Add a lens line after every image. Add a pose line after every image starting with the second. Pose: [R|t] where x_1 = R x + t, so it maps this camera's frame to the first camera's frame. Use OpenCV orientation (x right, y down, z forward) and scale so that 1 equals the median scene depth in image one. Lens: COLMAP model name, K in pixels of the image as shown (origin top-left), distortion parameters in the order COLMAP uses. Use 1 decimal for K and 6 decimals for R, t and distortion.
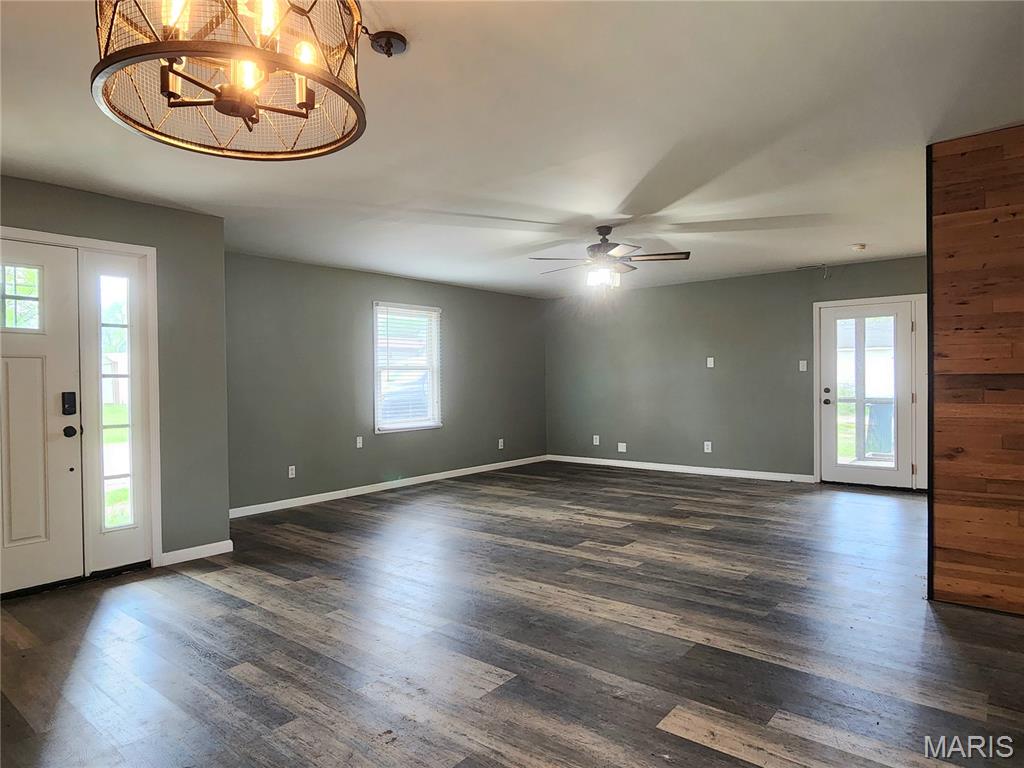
lens RADIAL K [[585.4, 0, 512.0], [0, 585.4, 384.0], [0, 0, 1]] dist [-0.004205, 0.001832]
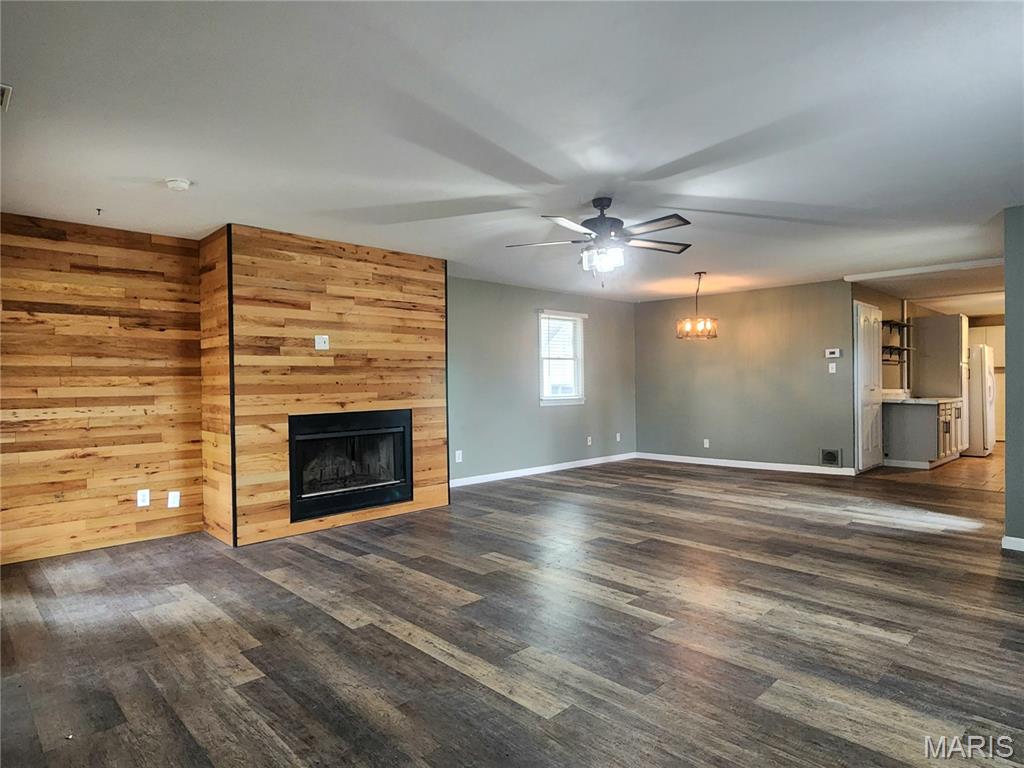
lens RADIAL K [[585.4, 0, 512.0], [0, 585.4, 384.0], [0, 0, 1]] dist [-0.004205, 0.001832]
pose [[-0.993547, 0.024236, 0.110802, 0.198788], [0.025268, 0.999649, 0.007913, -0.015217], [-0.110572, 0.010662, -0.993811, 1.847025]]
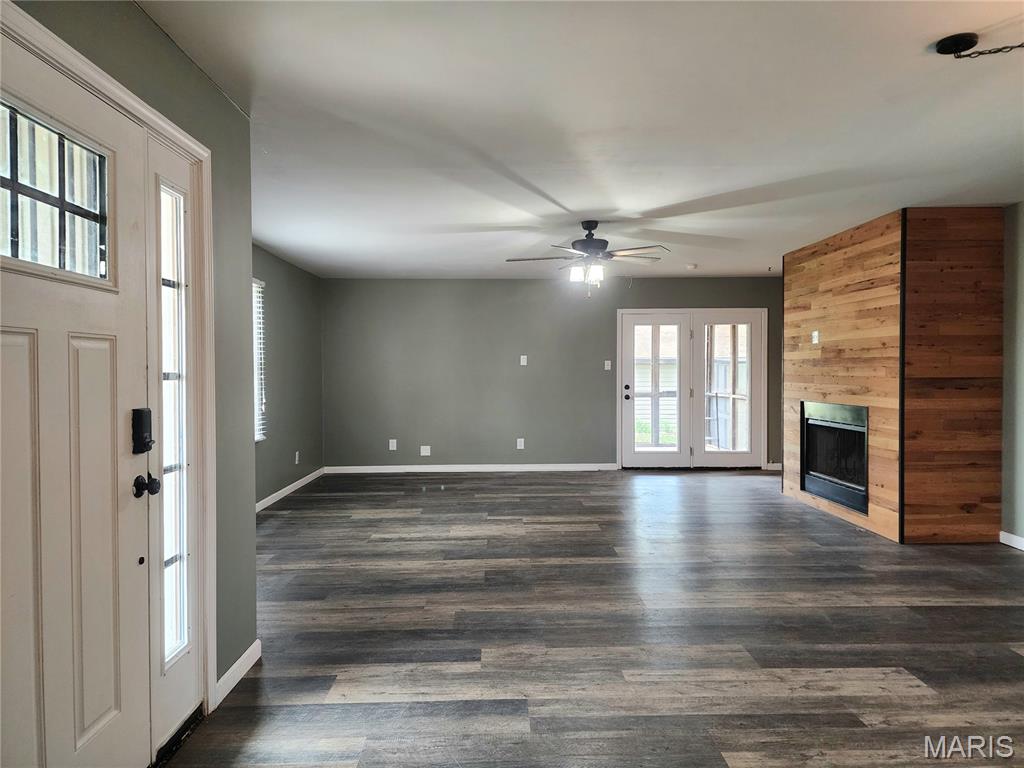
lens RADIAL K [[646.7, 0, 478.1], [0, 646.7, 377.0], [0, 0, 1]] dist [0.043955, -0.003797]
pose [[0.779030, 0.001497, 0.626985, -0.660622], [-0.000848, 0.999999, -0.001335, -0.009818], [-0.626987, 0.000508, 0.779030, 0.278808]]
